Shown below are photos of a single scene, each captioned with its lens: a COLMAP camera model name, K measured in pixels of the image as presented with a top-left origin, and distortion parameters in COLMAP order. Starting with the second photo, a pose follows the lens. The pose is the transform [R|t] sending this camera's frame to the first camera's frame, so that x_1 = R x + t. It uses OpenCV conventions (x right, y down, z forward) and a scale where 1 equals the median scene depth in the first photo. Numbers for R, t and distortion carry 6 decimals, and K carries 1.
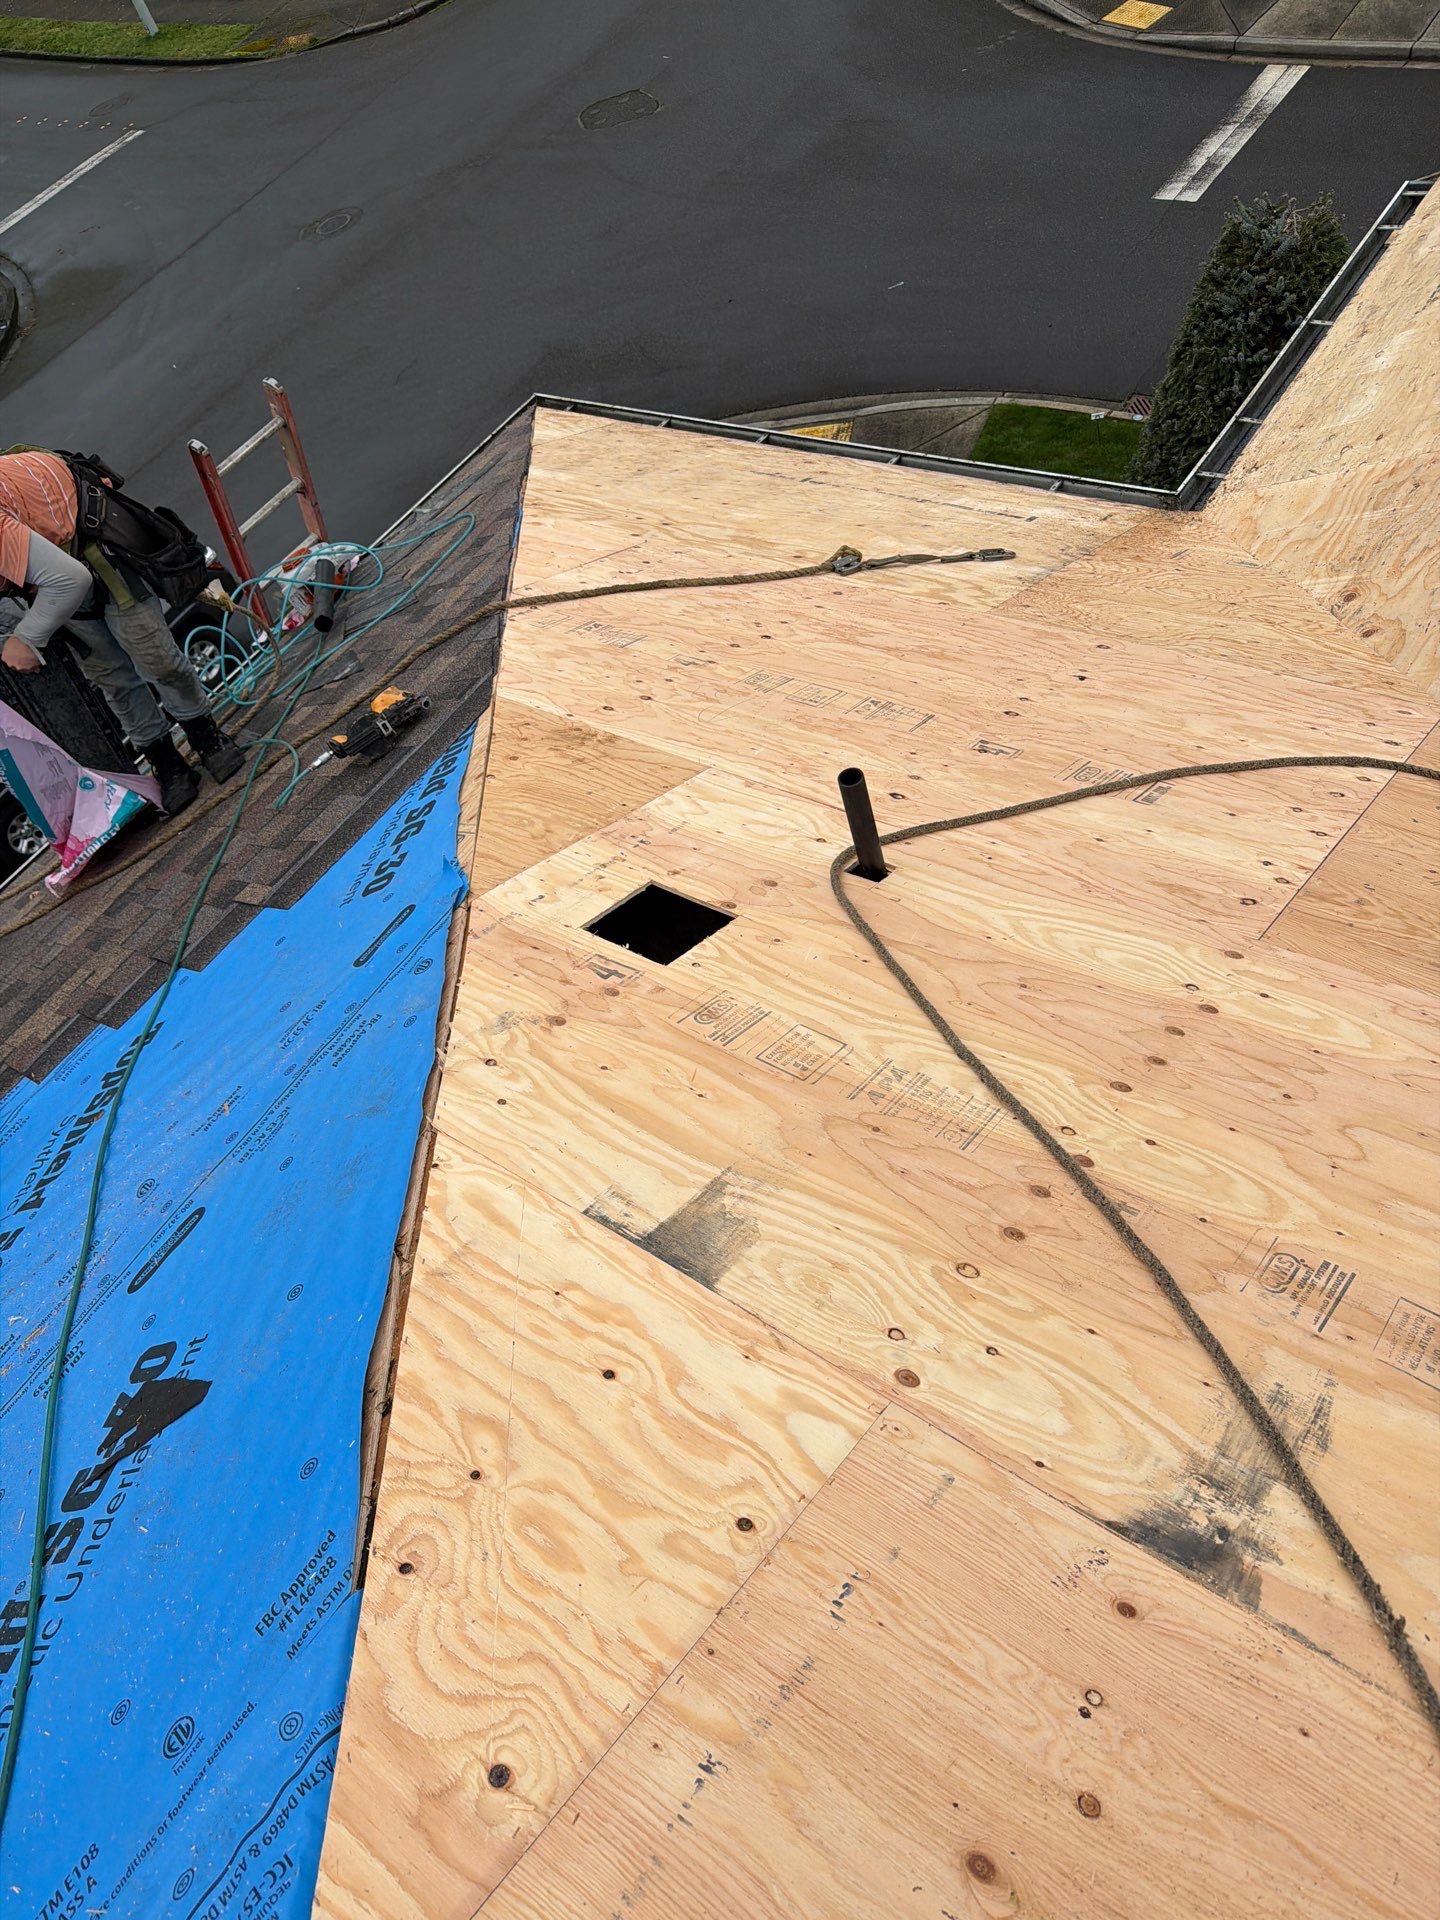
lens RADIAL K [[1347.5, 0, 721.0], [0, 1347.5, 934.8], [0, 0, 1]] dist [0.037949, -0.037869]
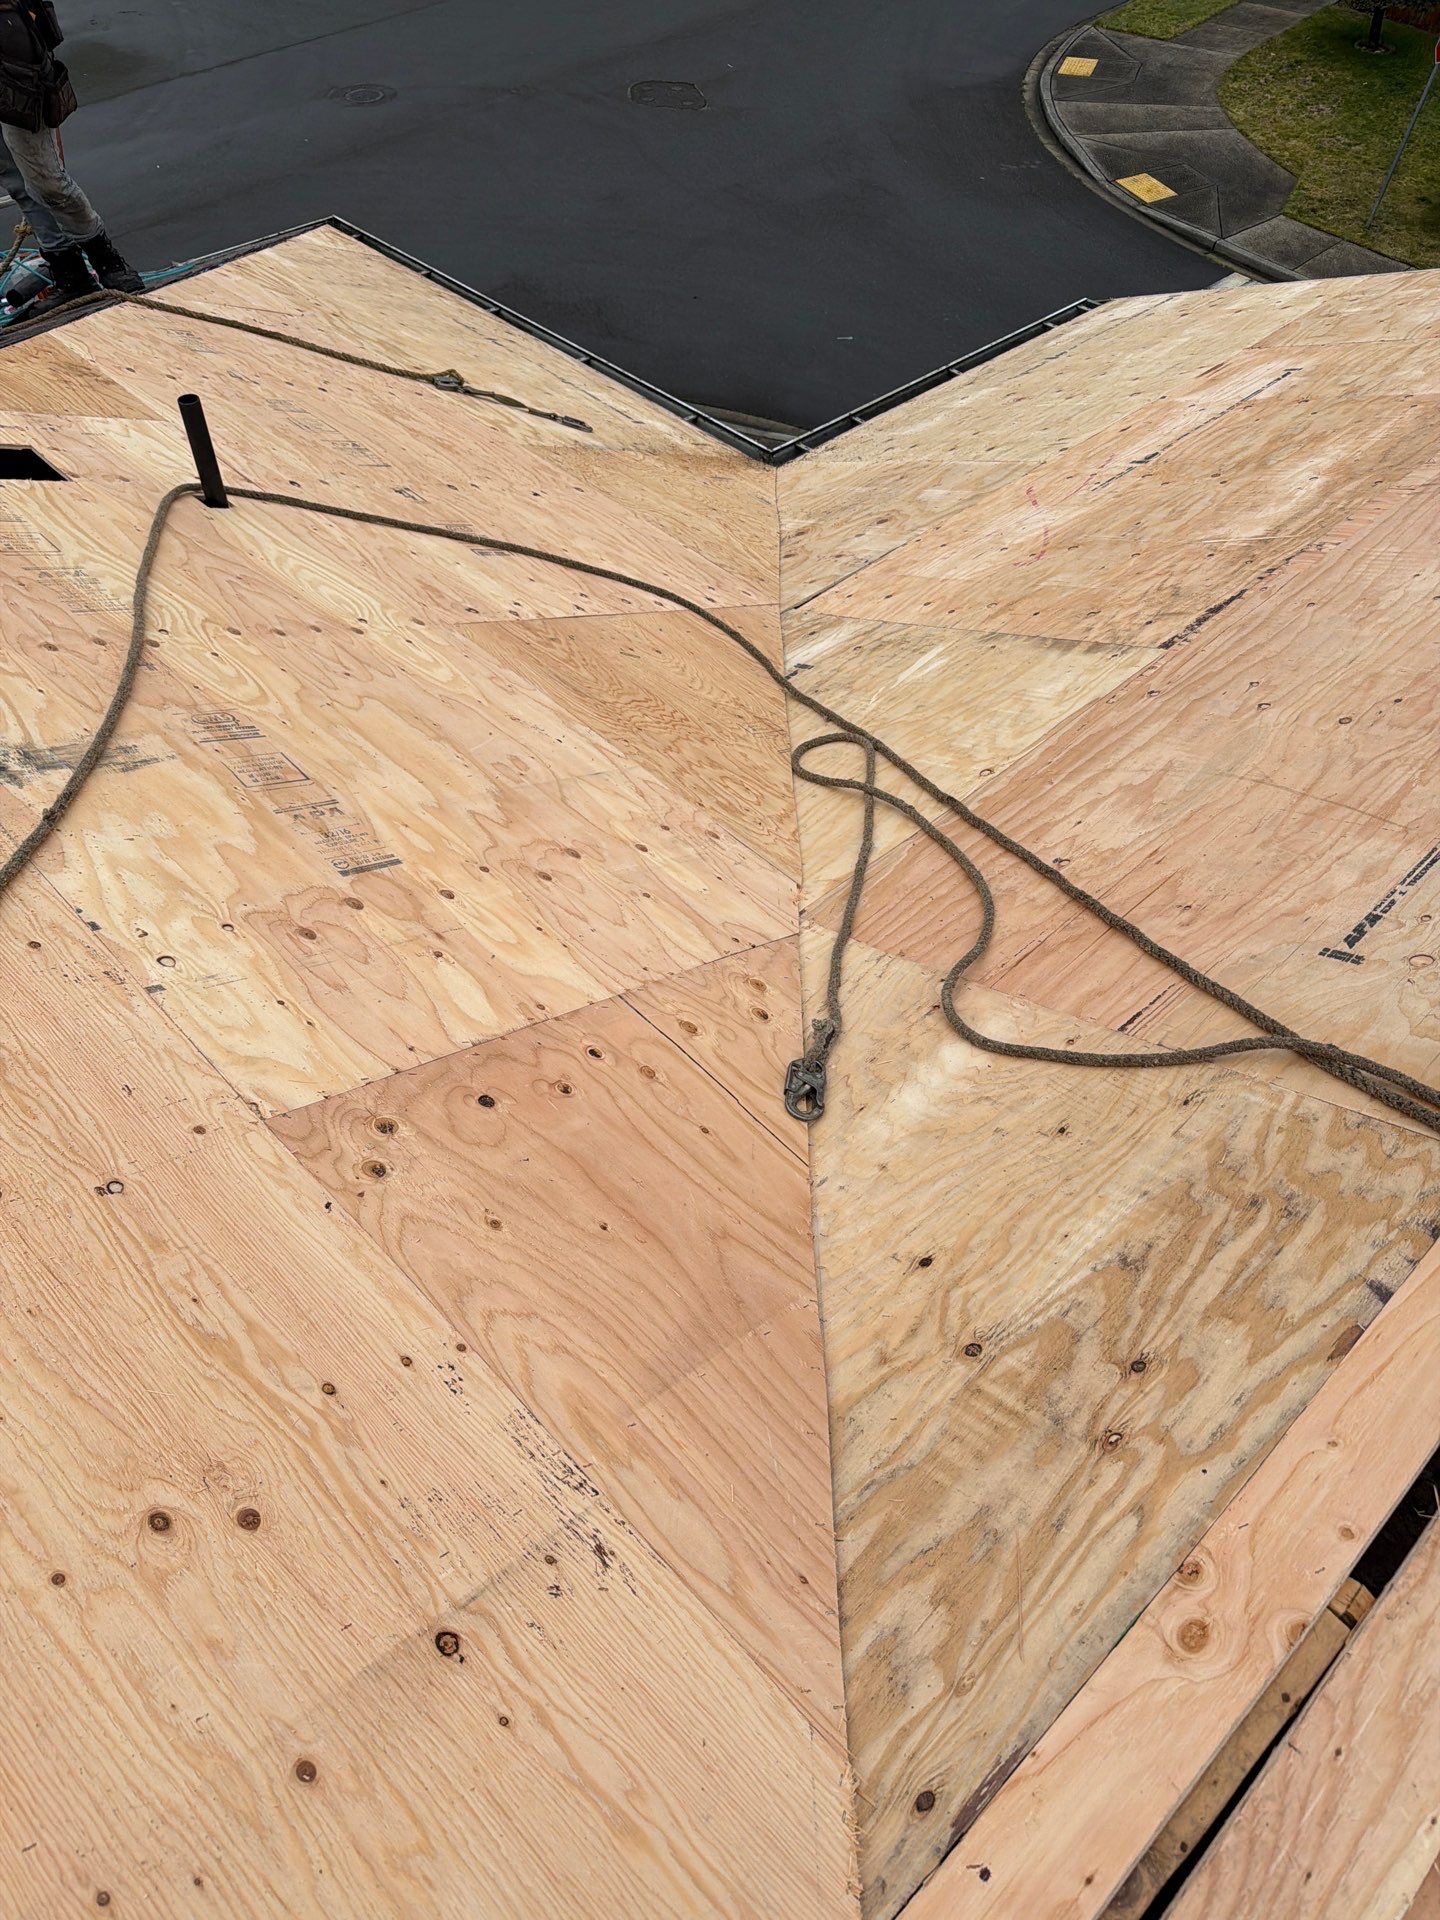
lens RADIAL K [[1347.5, 0, 708.2], [0, 1347.5, 949.8], [0, 0, 1]] dist [0.037949, -0.037869]
pose [[0.945102, 0.312533, 0.095428, 0.334591], [-0.311501, 0.949893, -0.025909, 0.141515], [-0.098743, -0.005239, 0.995099, -0.172911]]
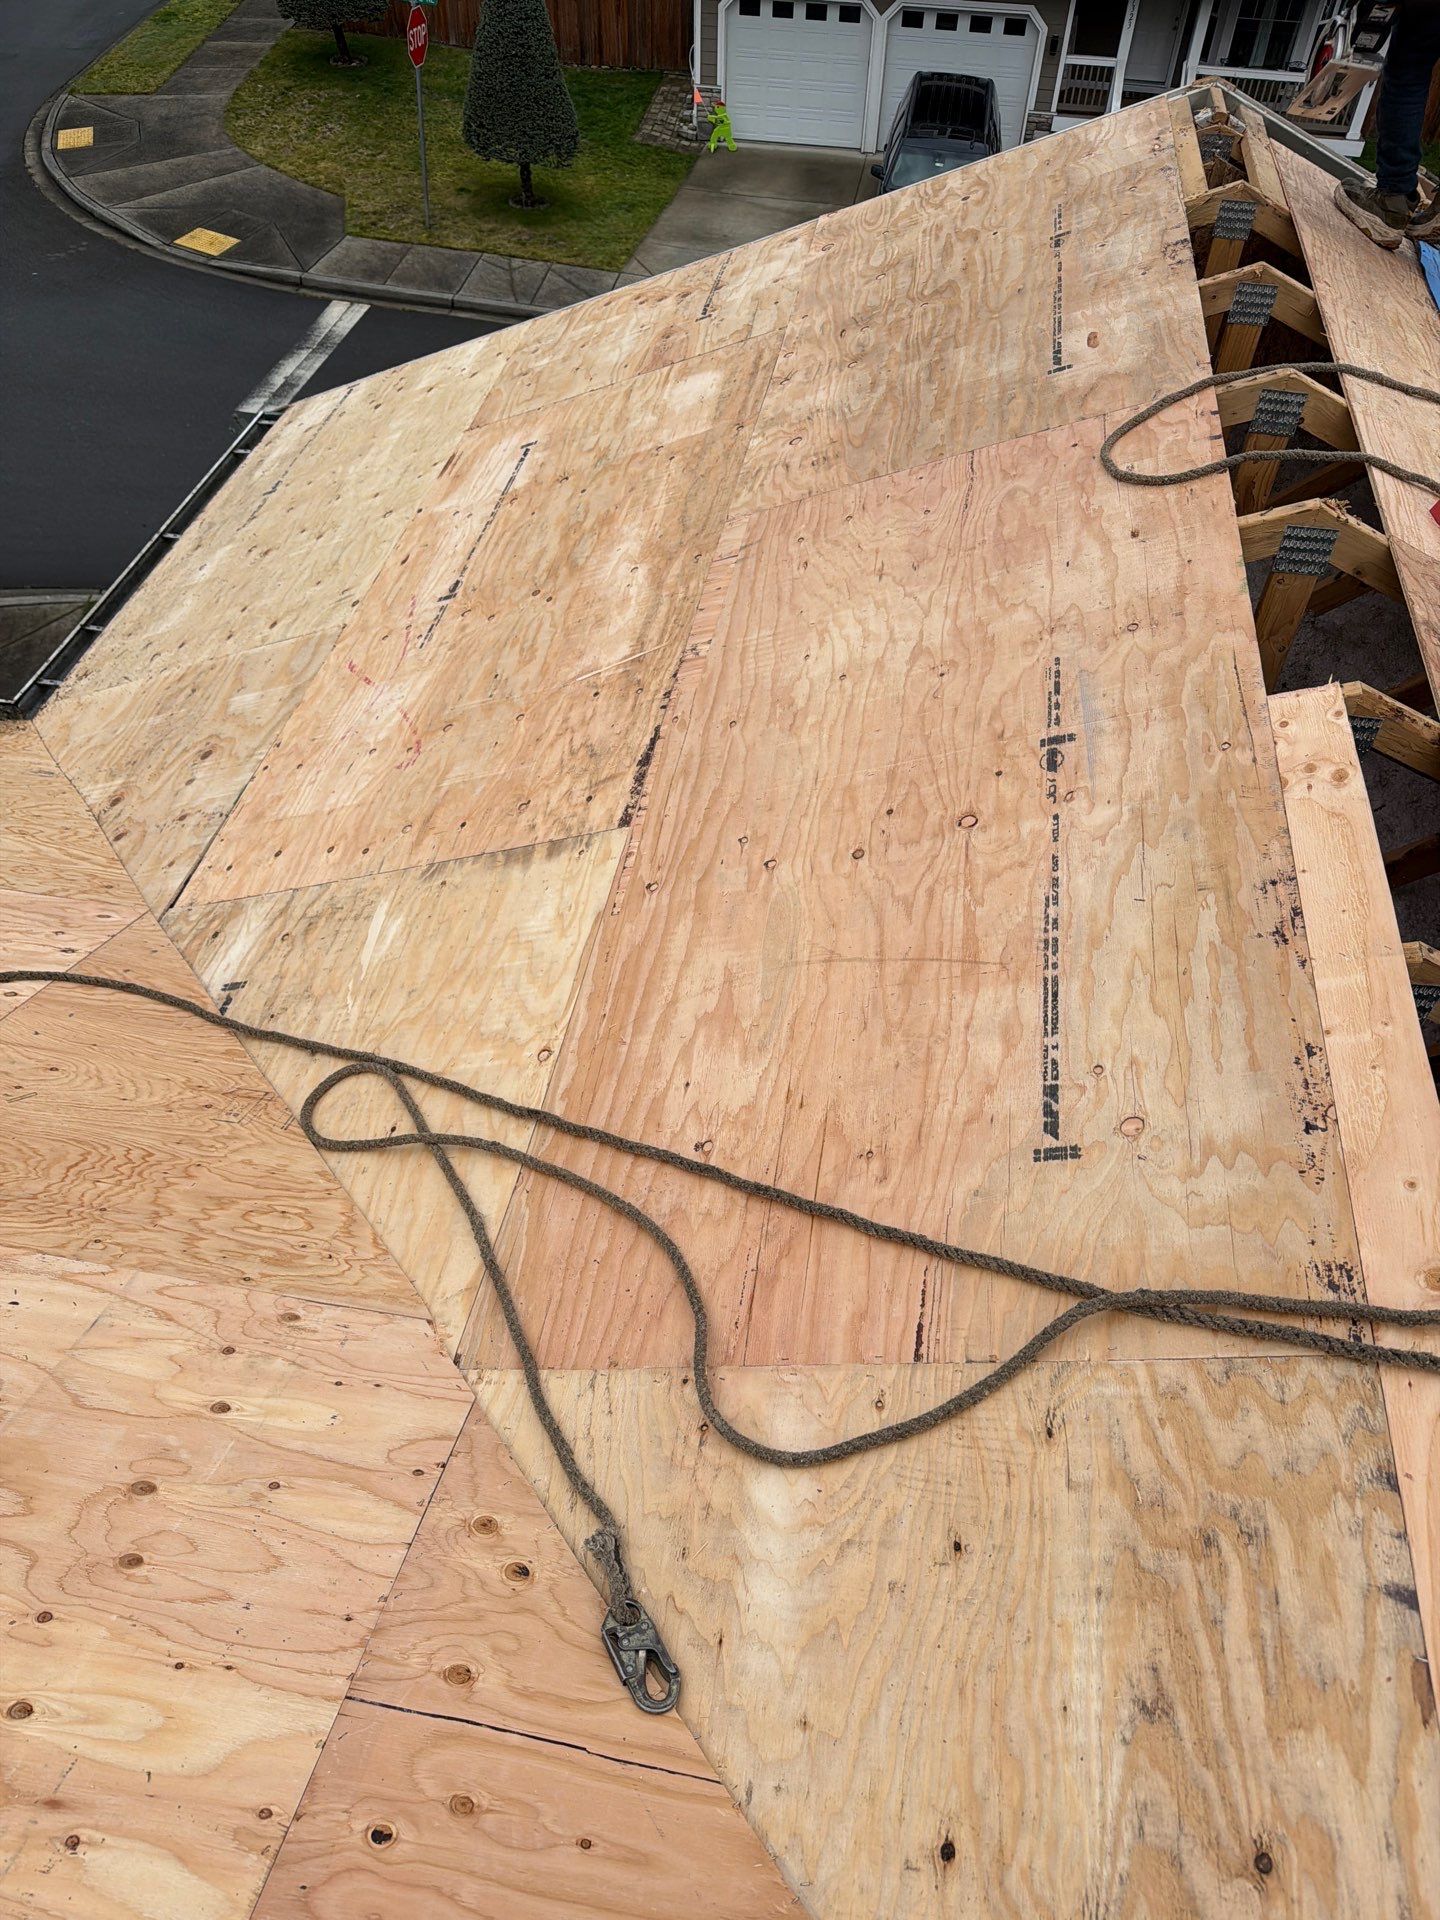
lens RADIAL K [[1347.5, 0, 725.0], [0, 1347.5, 946.1], [0, 0, 1]] dist [0.037949, -0.037869]
pose [[0.858517, -0.133706, 0.495047, 0.293049], [0.191935, 0.979019, -0.068435, 0.011251], [-0.475510, 0.153770, 0.866167, -0.063852]]
